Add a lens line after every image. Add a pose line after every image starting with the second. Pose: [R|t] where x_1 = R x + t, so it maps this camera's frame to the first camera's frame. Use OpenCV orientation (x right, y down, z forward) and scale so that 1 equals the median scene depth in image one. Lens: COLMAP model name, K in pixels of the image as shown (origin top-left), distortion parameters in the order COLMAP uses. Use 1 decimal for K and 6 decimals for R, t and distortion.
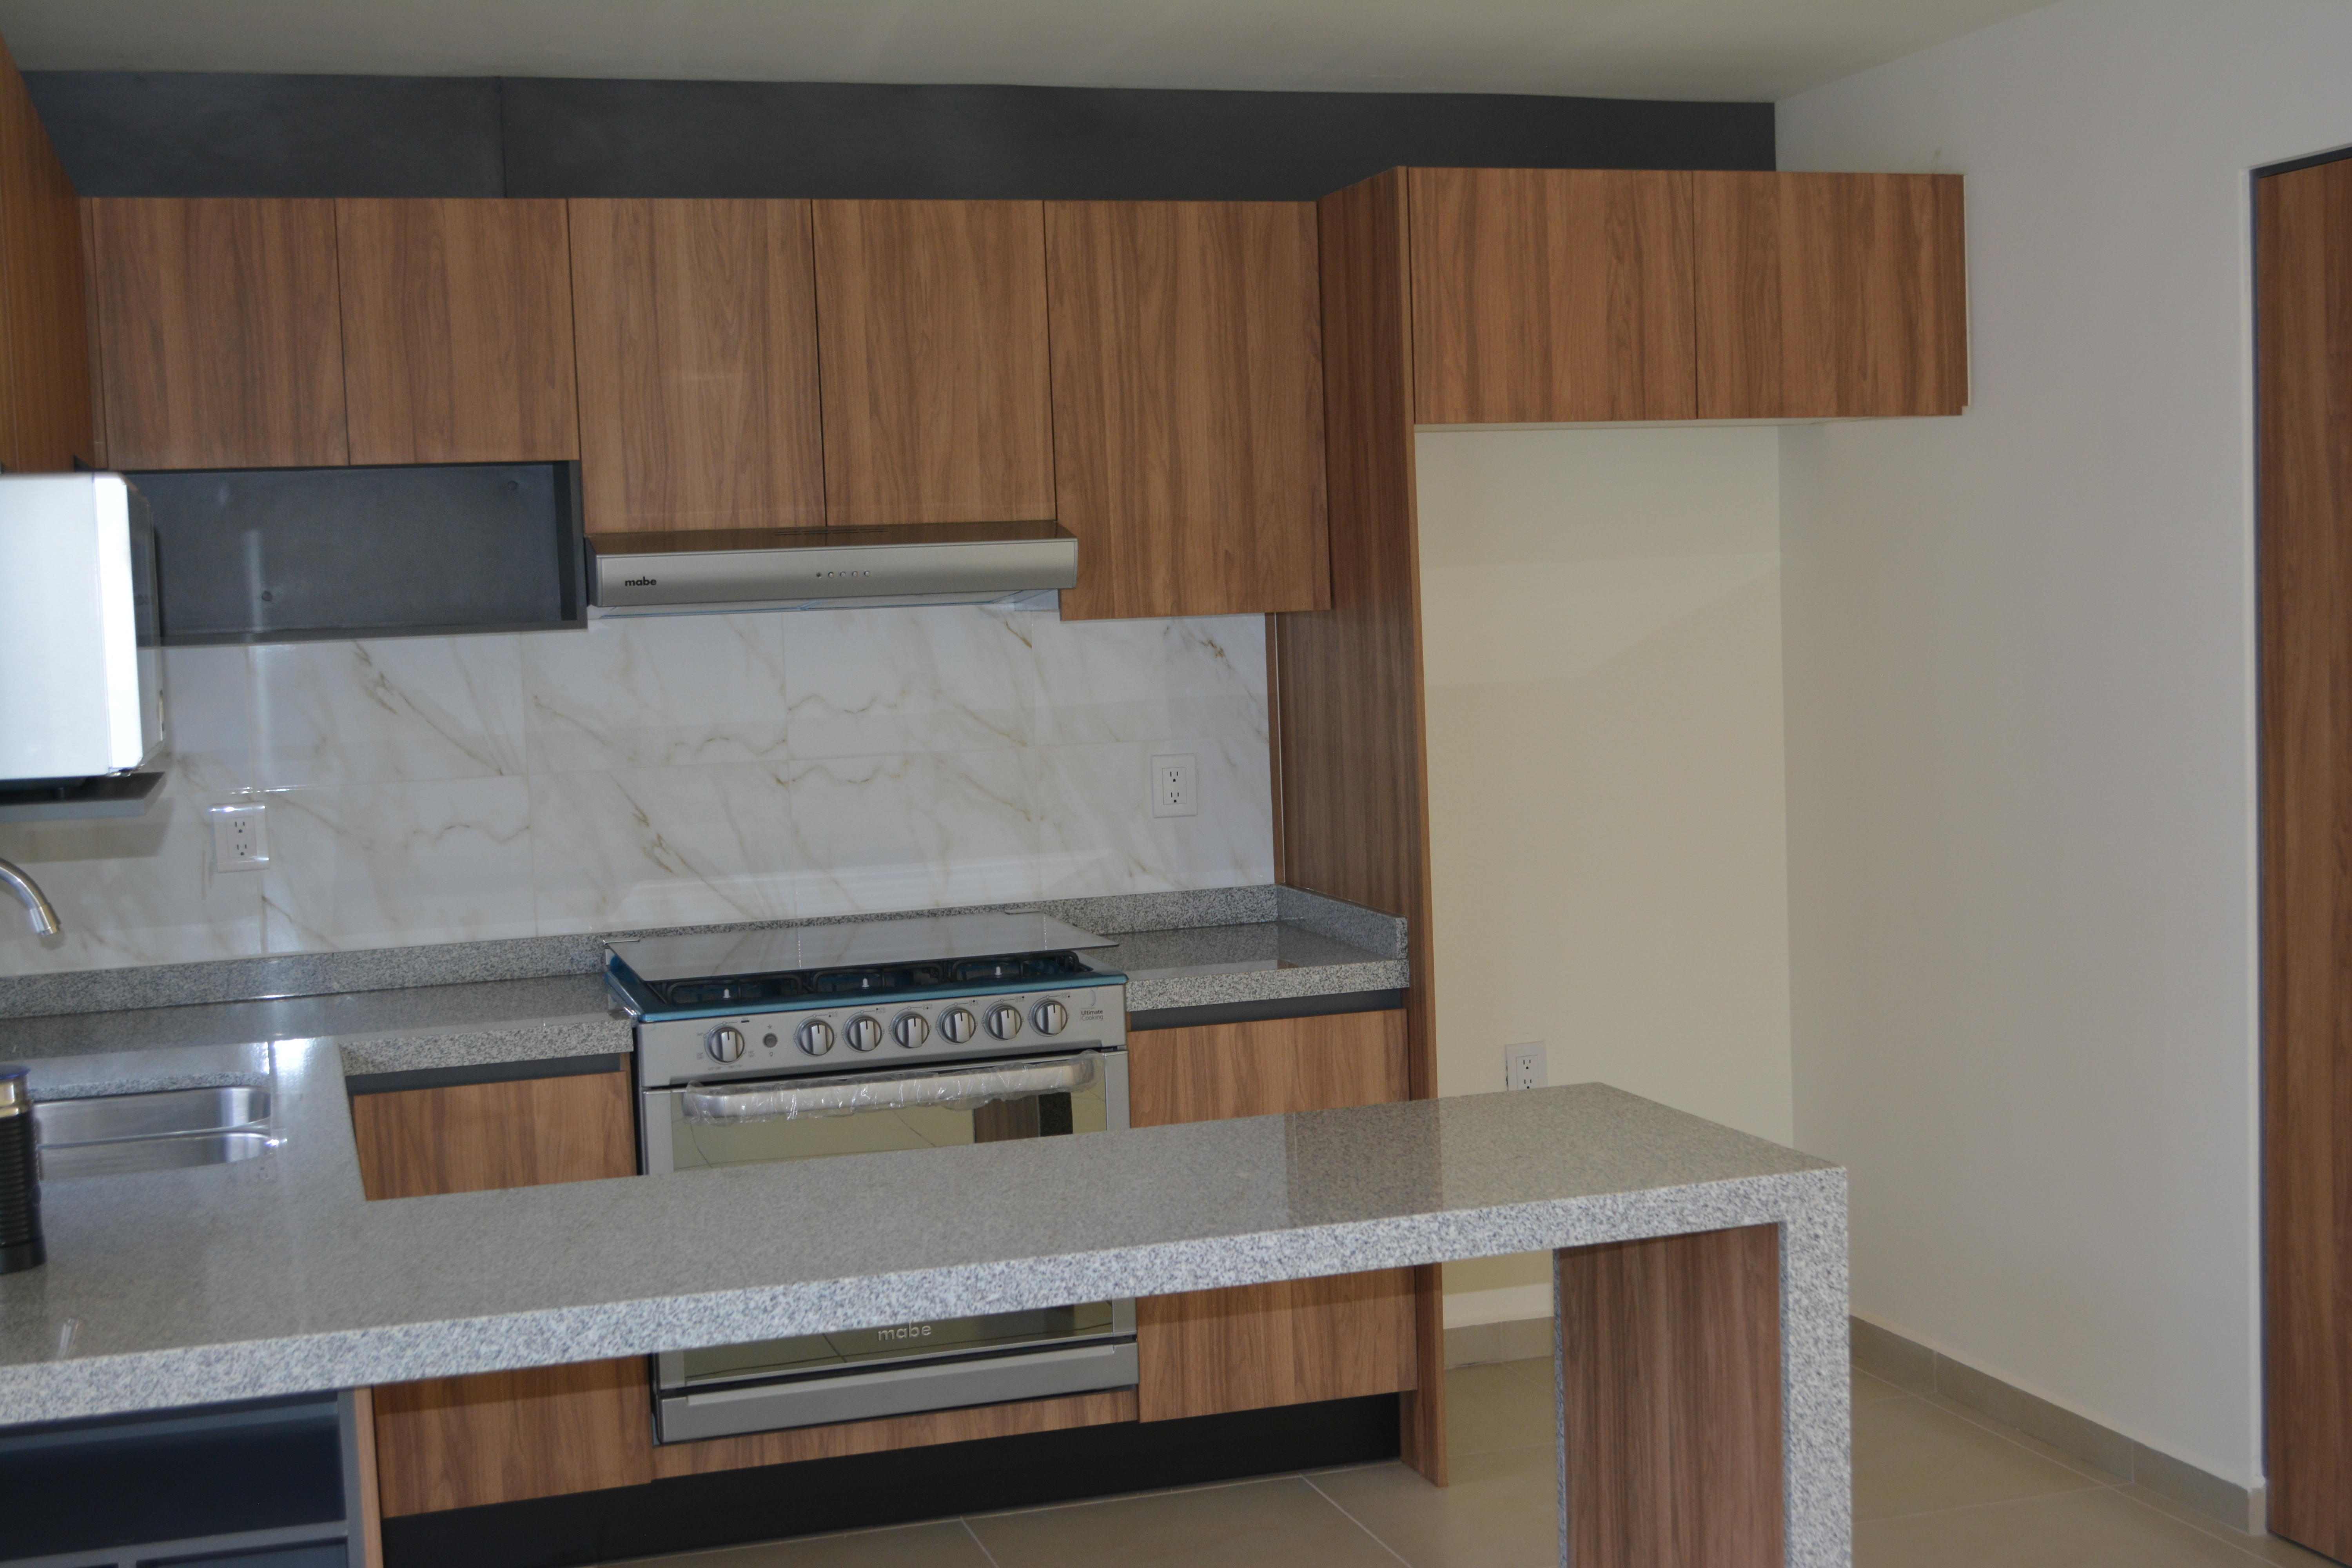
lens RADIAL K [[2928.9, 0, 1183.4], [0, 2928.9, 807.1], [0, 0, 1]] dist [-0.009192, 0.000000]
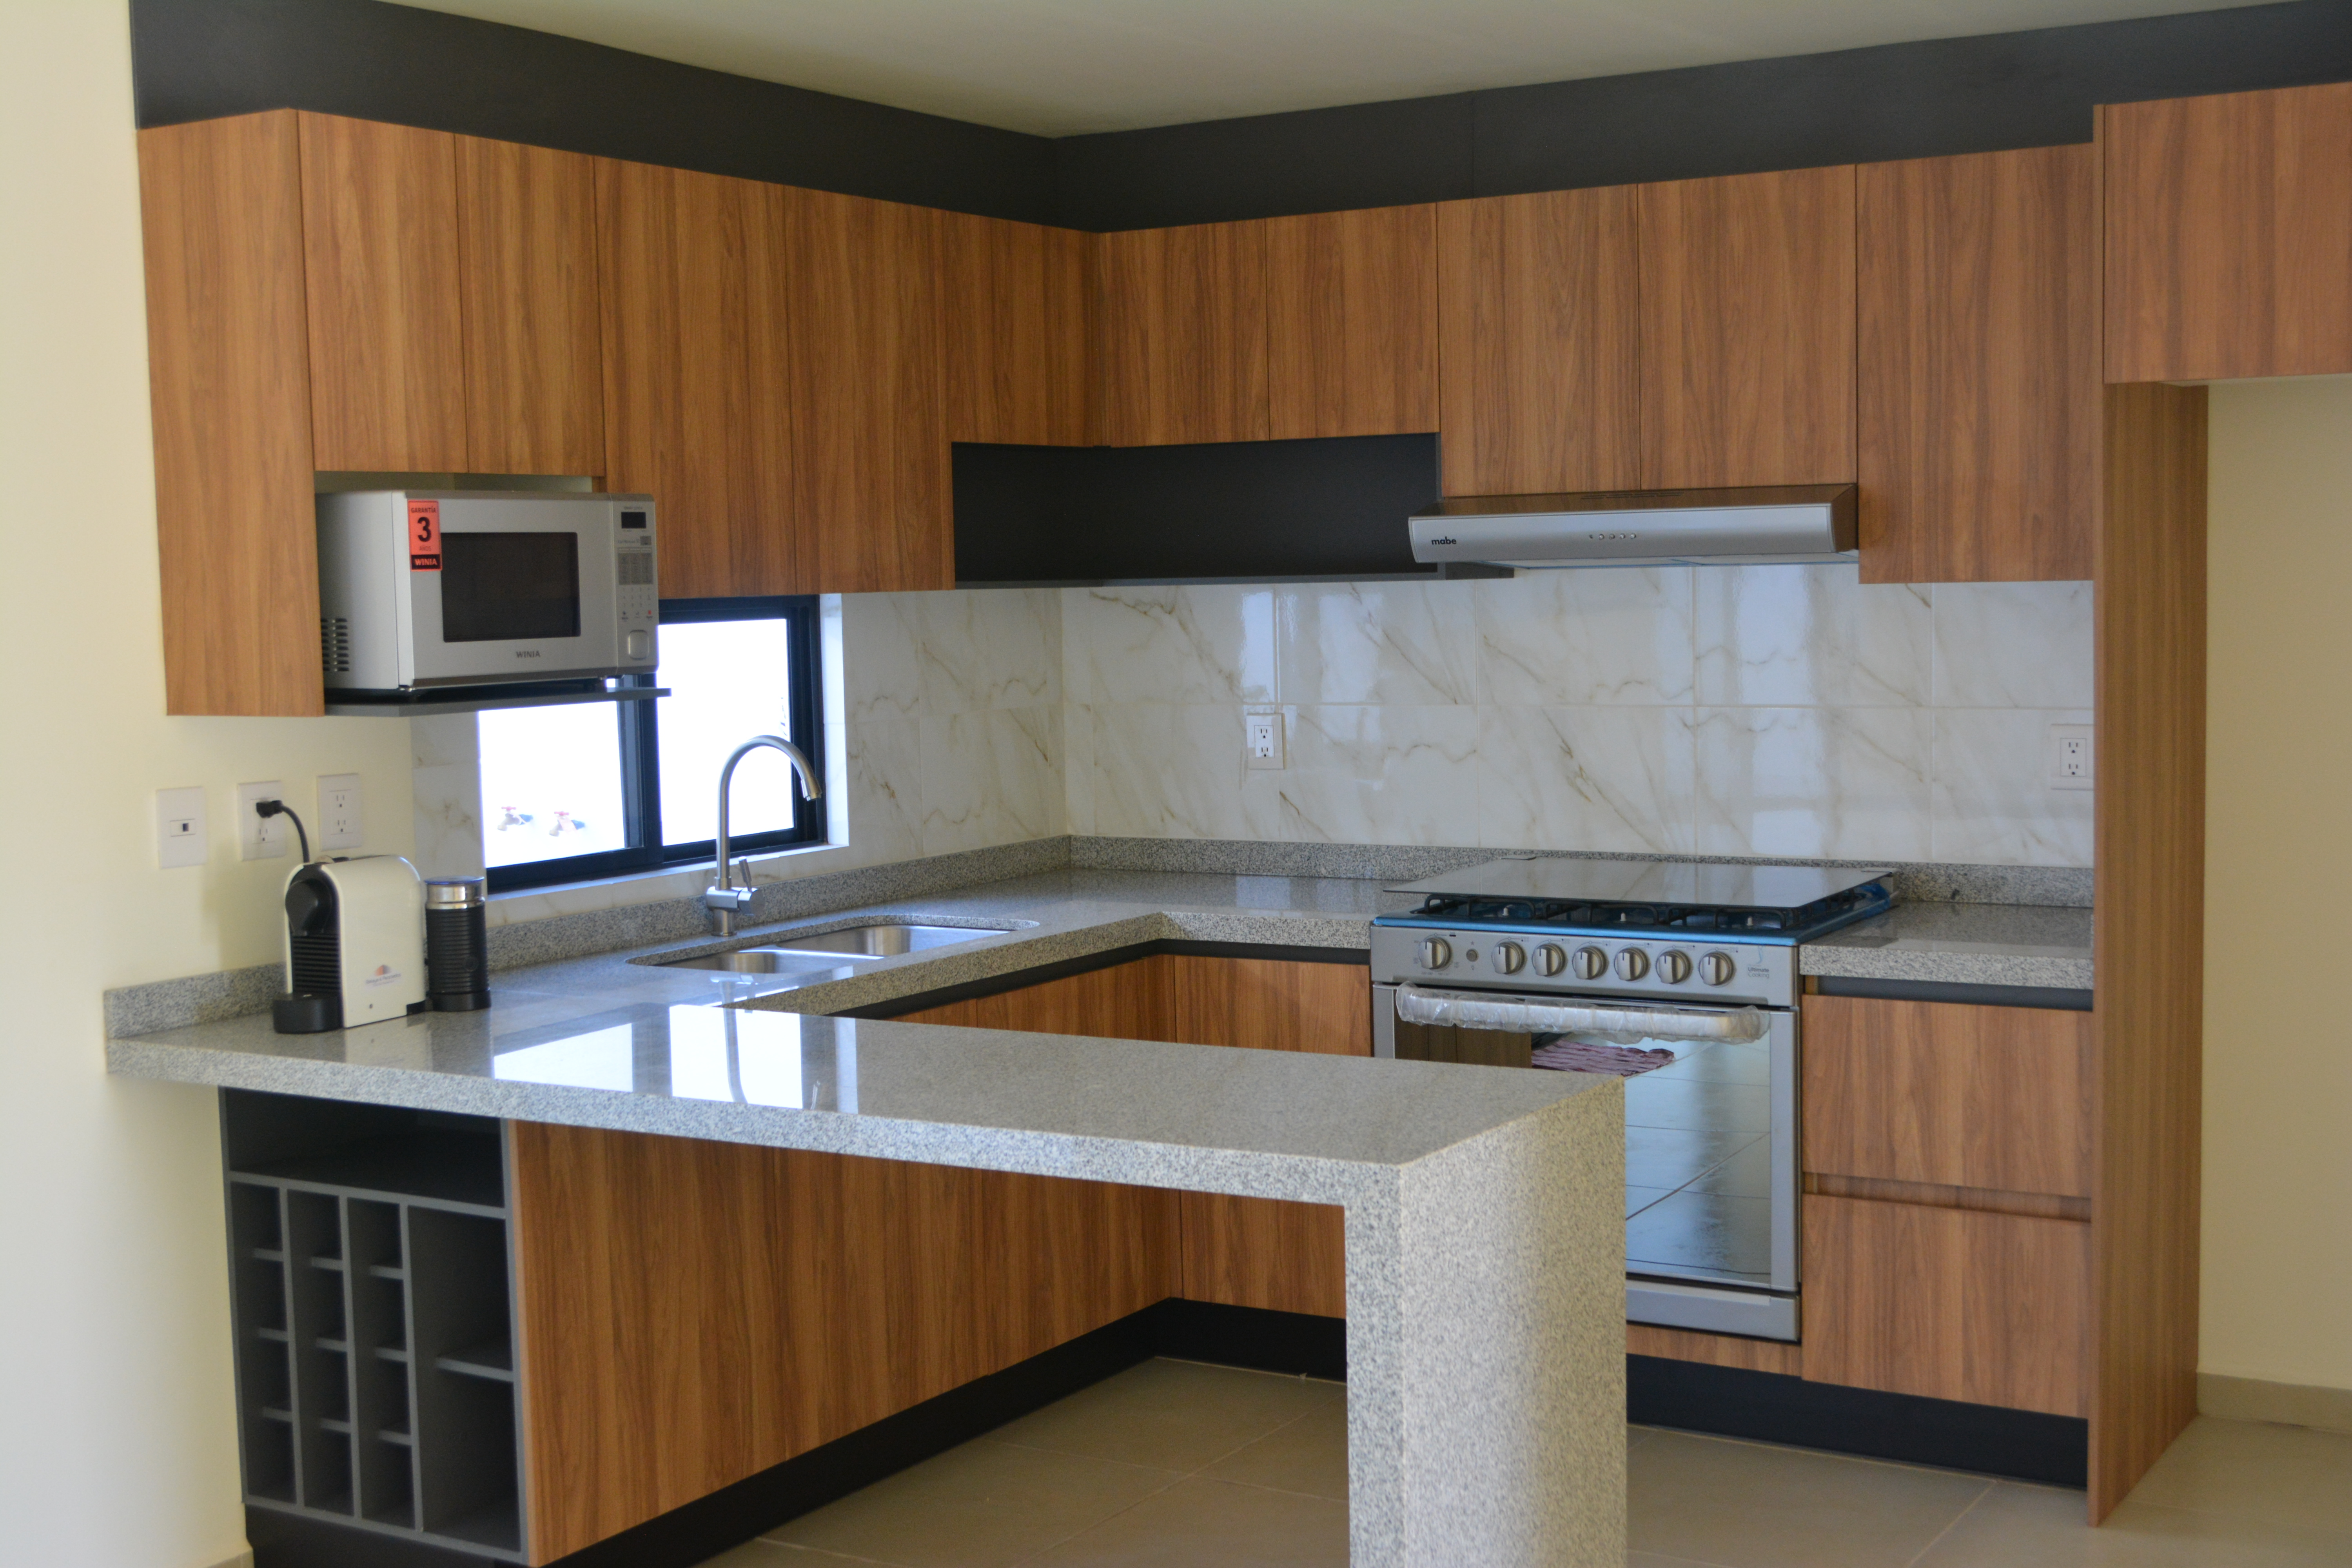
lens RADIAL K [[2928.9, 0, 1193.5], [0, 2928.9, 805.1], [0, 0, 1]] dist [-0.009192, 0.000000]
pose [[0.657574, 0.085285, -0.748547, 0.596992], [-0.058343, 0.996353, 0.062267, -0.039249], [0.751127, 0.002727, 0.660152, 0.175554]]
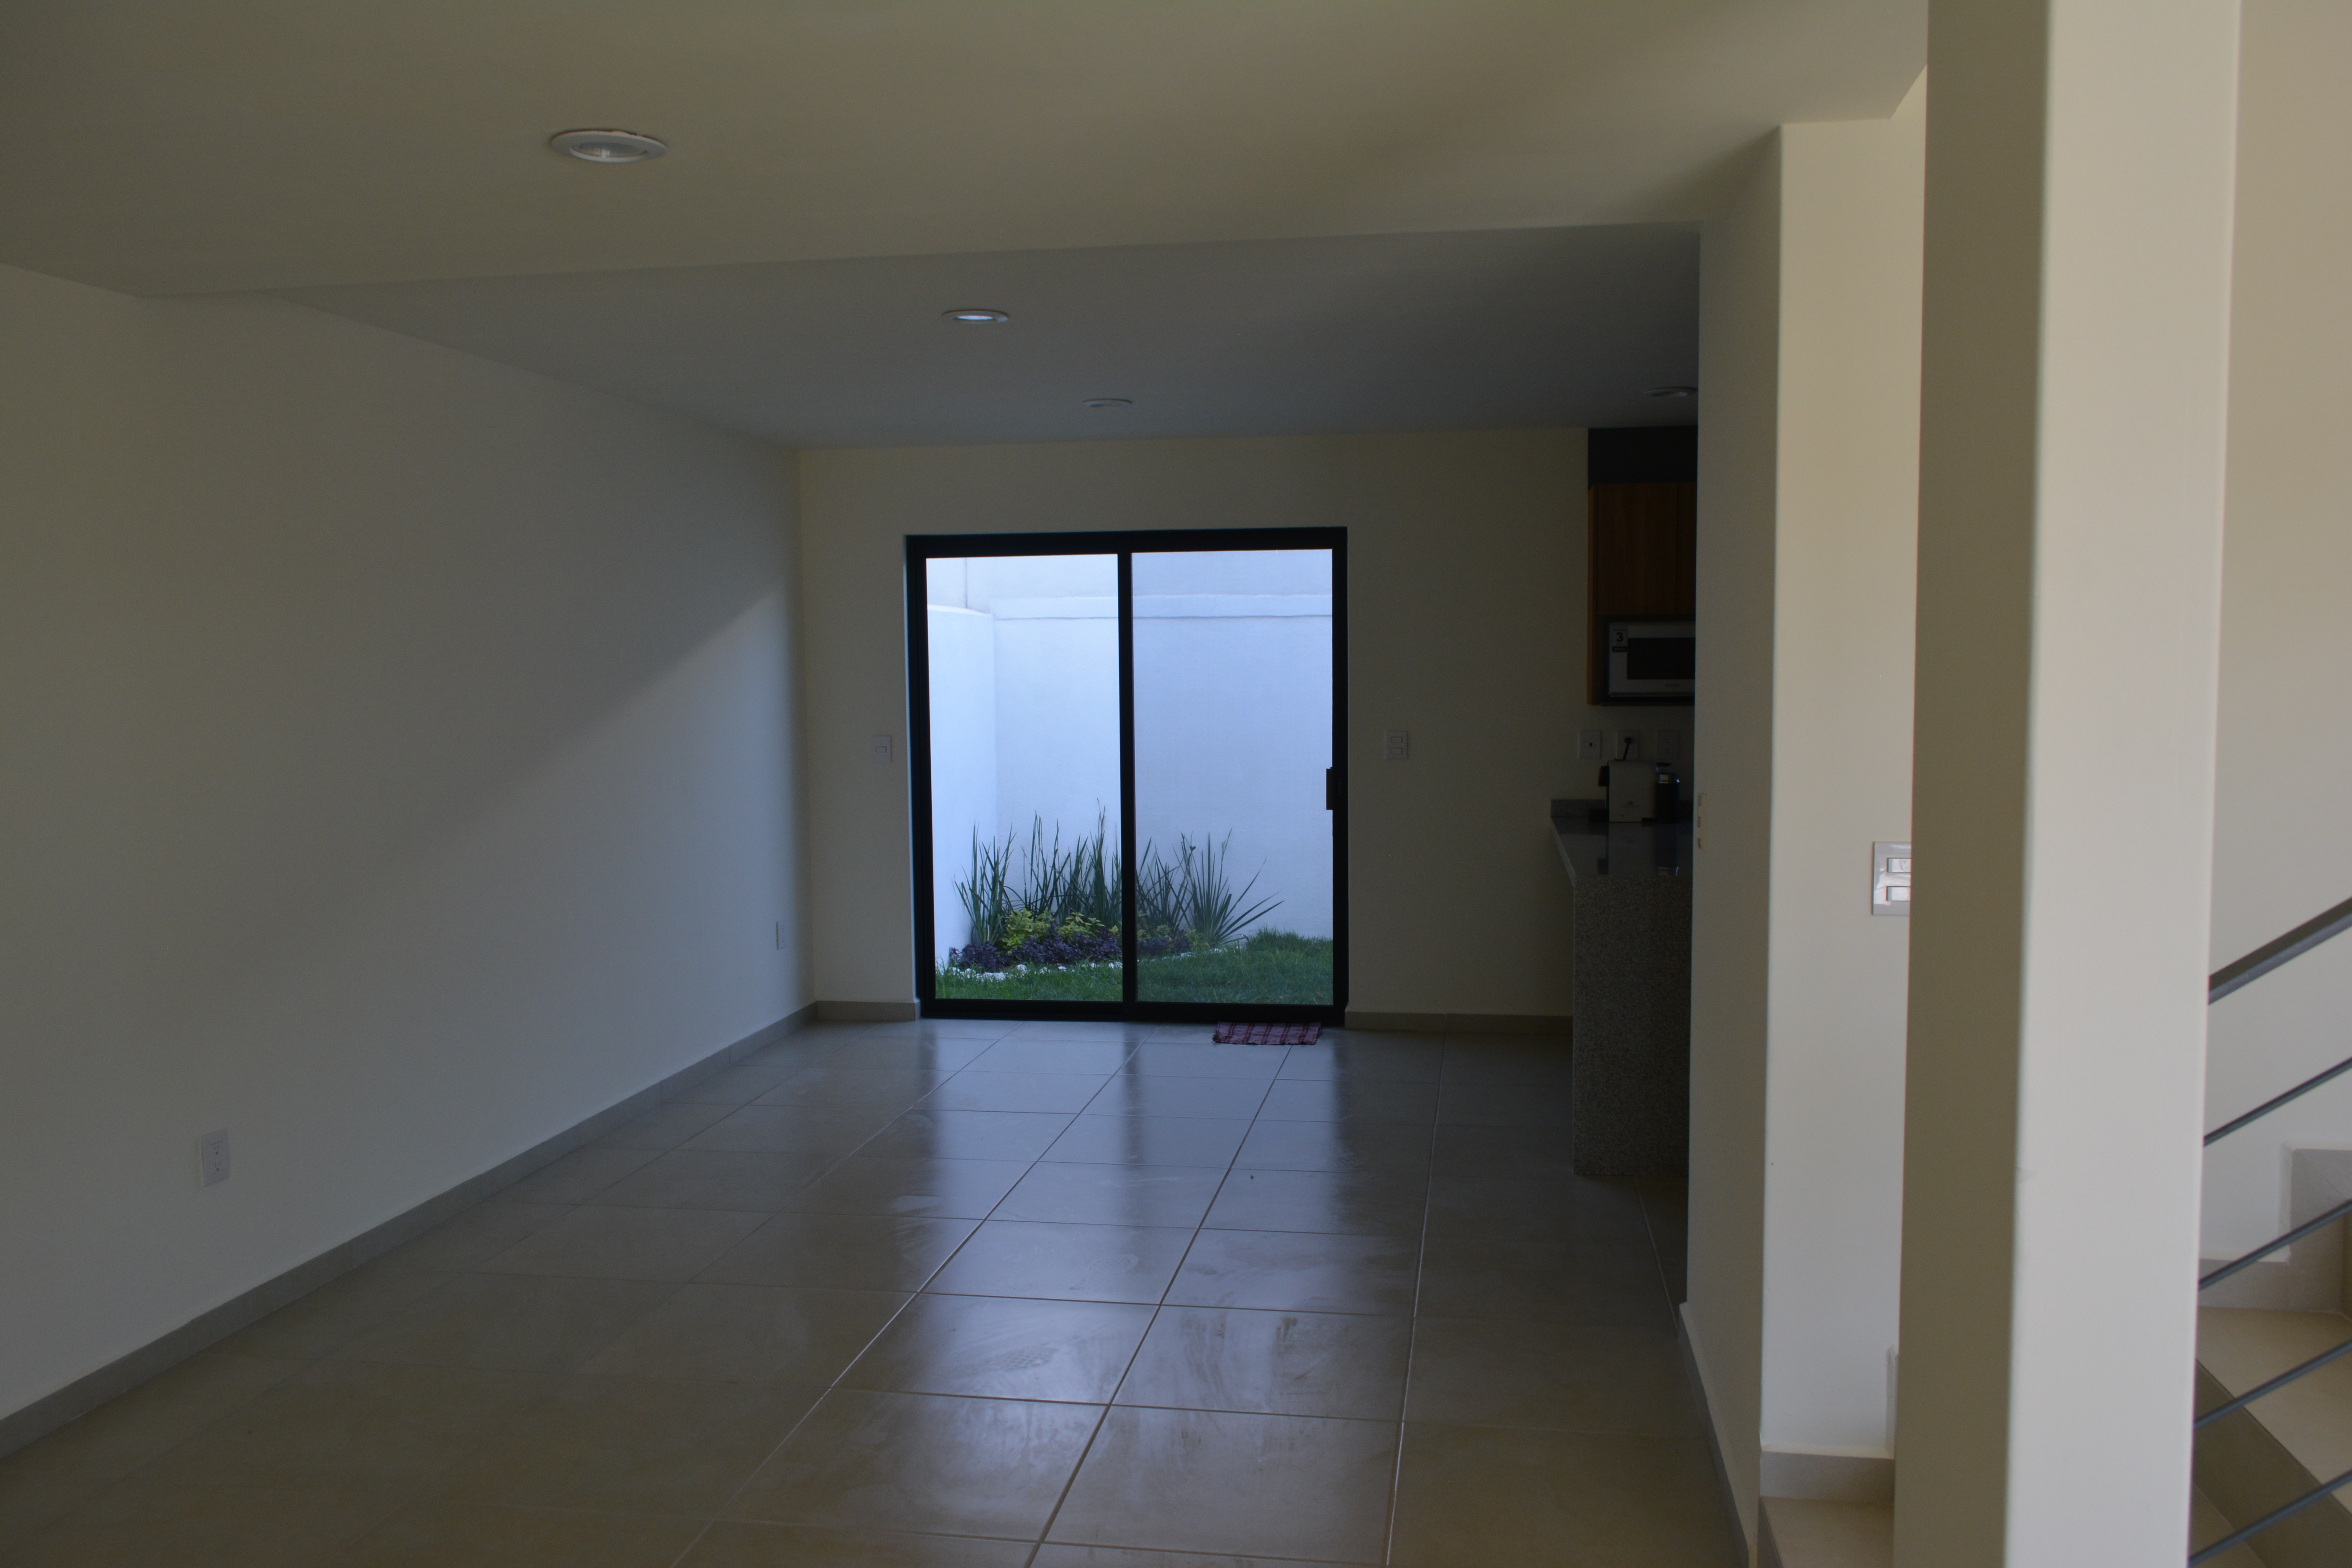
lens RADIAL K [[1831.5, 0, 1180.9], [0, 1831.5, 784.4], [0, 0, 1]] dist [-0.012999, 0.006025]
pose [[-0.450274, 0.098197, -0.887474, 0.875294], [-0.046157, 0.990045, 0.132965, -0.071276], [0.891697, 0.100834, -0.441259, 0.491867]]
